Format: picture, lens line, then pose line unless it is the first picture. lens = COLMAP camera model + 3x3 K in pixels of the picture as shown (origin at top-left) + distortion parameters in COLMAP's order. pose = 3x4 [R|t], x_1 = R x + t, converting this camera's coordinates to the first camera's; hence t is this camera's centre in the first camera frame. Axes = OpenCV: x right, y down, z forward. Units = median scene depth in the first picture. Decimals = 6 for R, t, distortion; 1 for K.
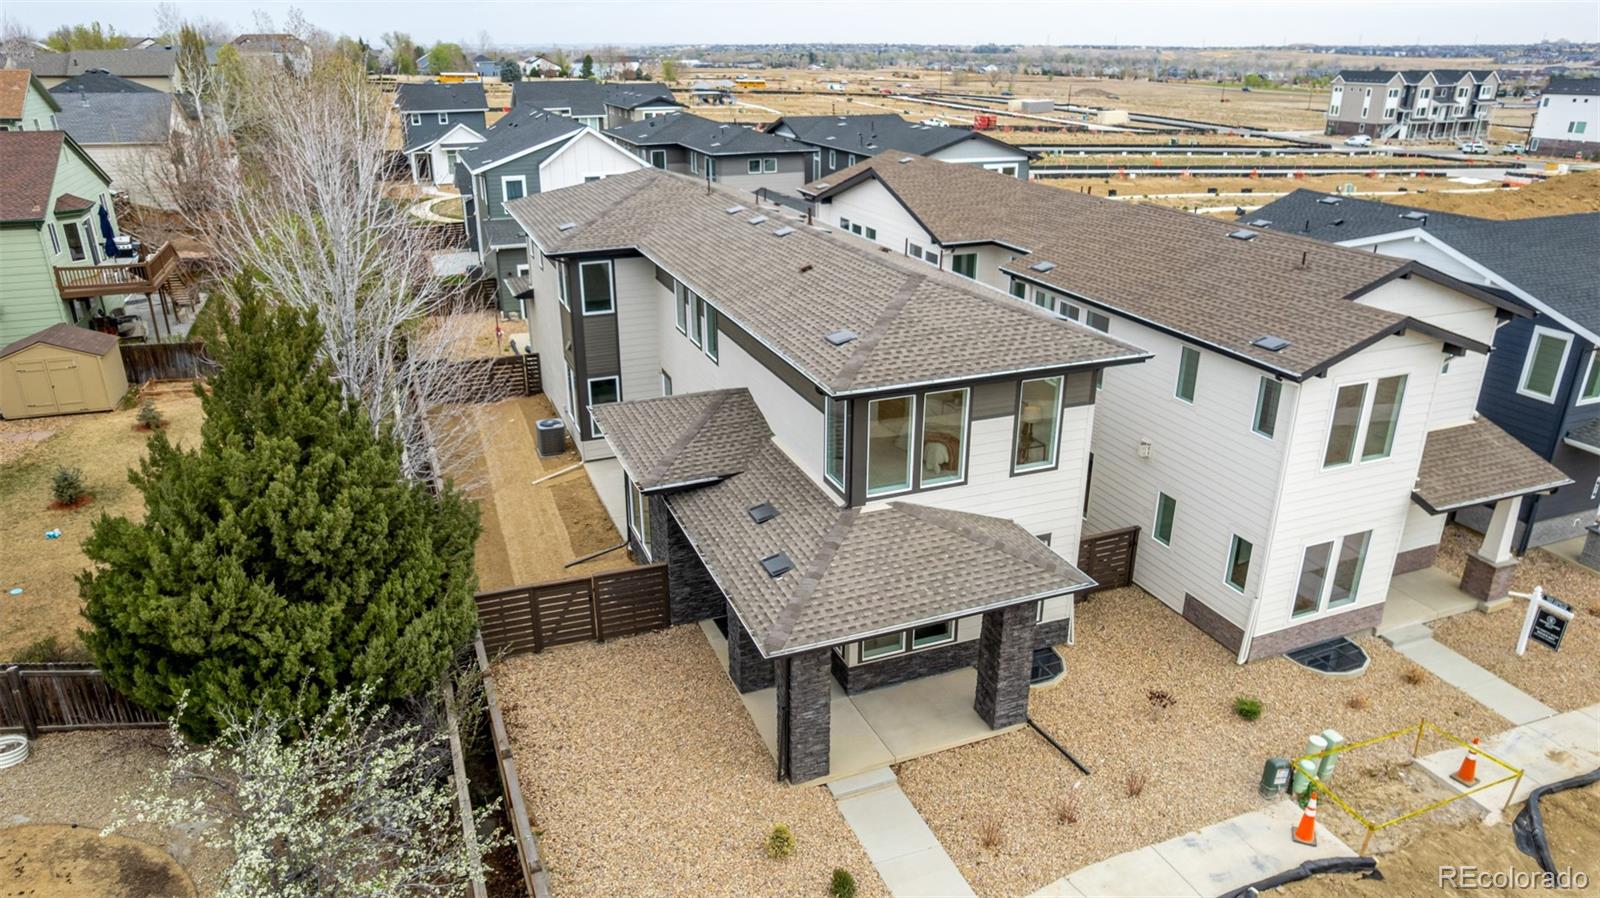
lens RADIAL K [[1040.5, 0, 794.4], [0, 1040.5, 452.7], [0, 0, 1]] dist [-0.073229, 0.066132]
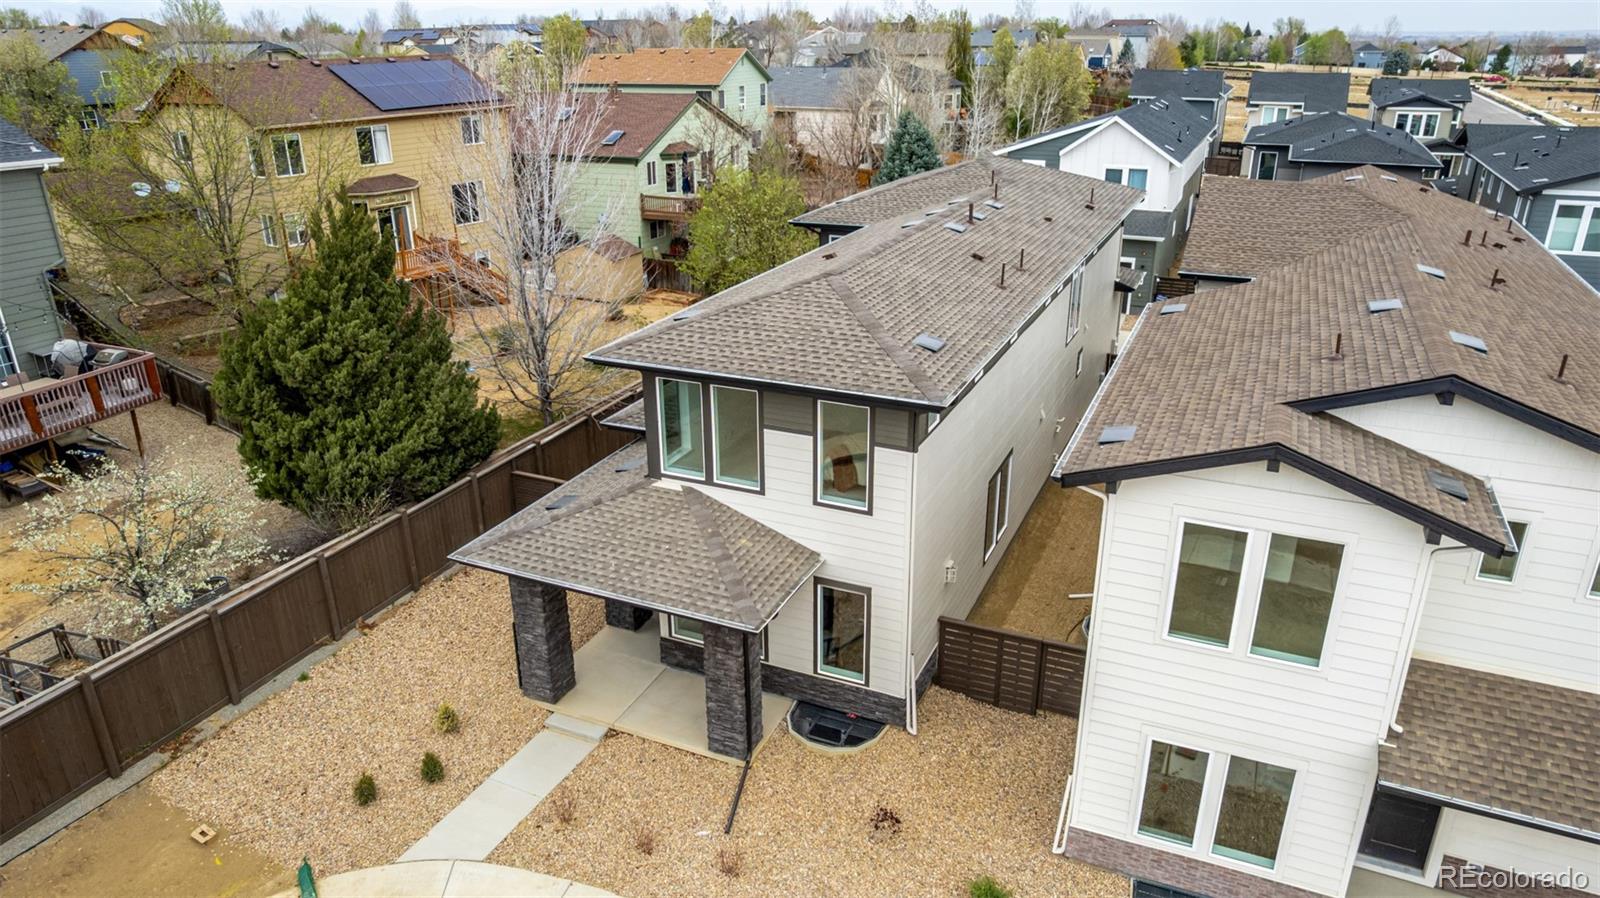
lens RADIAL K [[1059.3, 0, 789.4], [0, 1059.3, 452.1], [0, 0, 1]] dist [-0.073676, 0.068831]
pose [[0.689750, 0.265032, -0.673798, 0.719386], [-0.262089, 0.958883, 0.108873, -0.103119], [0.674948, 0.101500, 0.730851, 0.277938]]
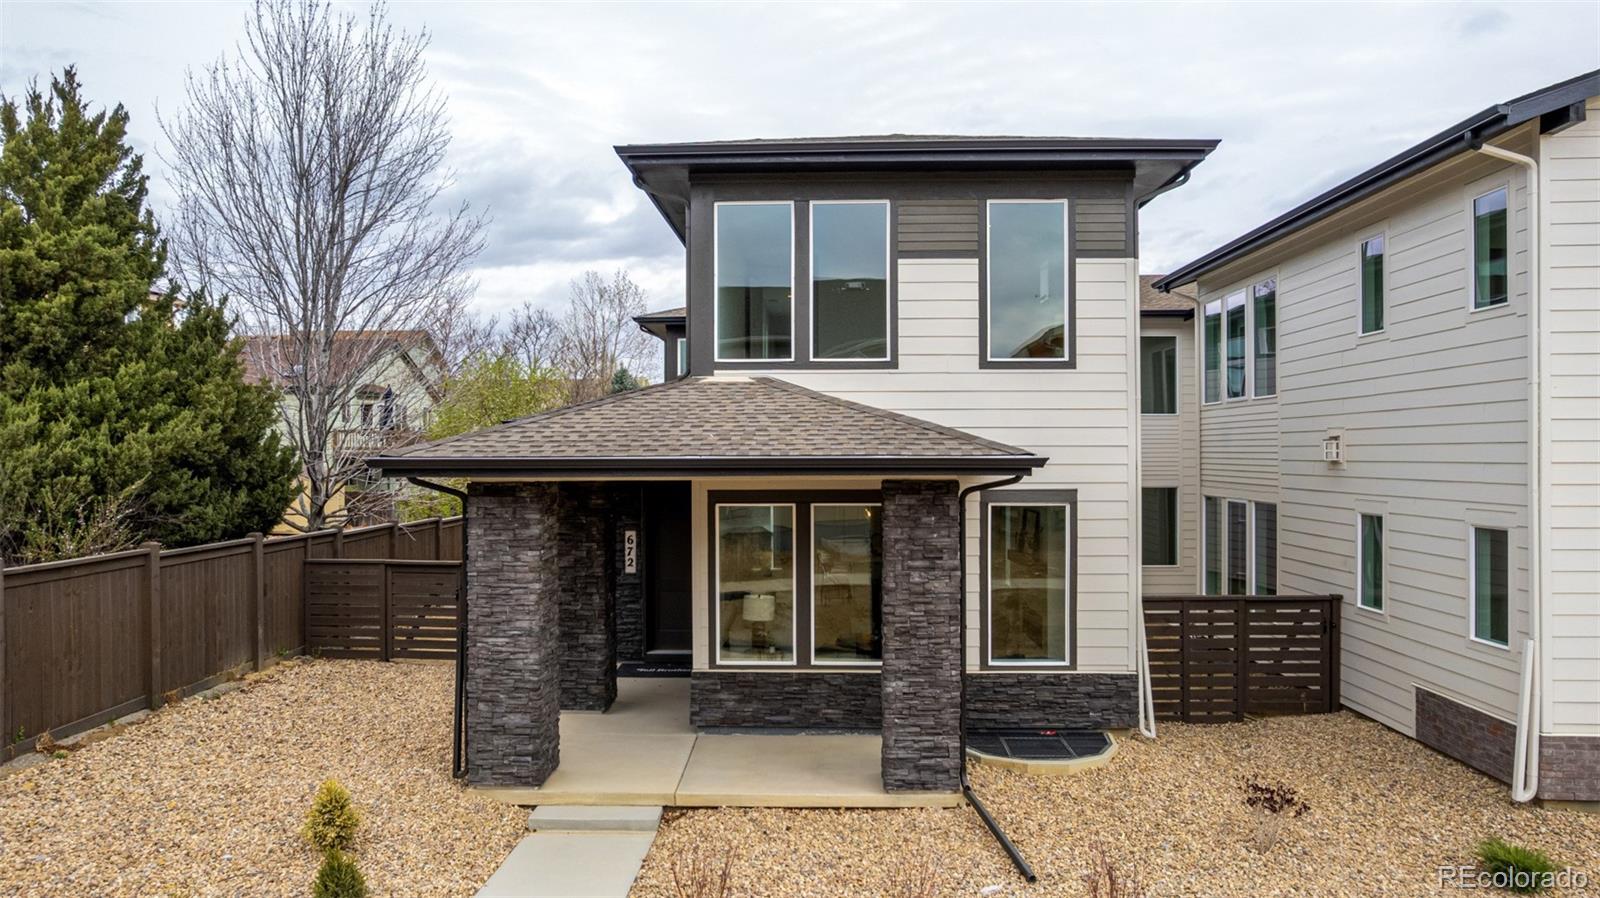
lens RADIAL K [[1031.8, 0, 800.0], [0, 1031.8, 449.0], [0, 0, 1]] dist [-0.089340, 0.088826]
pose [[0.917820, -0.003876, -0.396978, 0.311664], [-0.146788, 0.925775, -0.348416, 0.258373], [0.368863, 0.378055, 0.849126, 0.429077]]
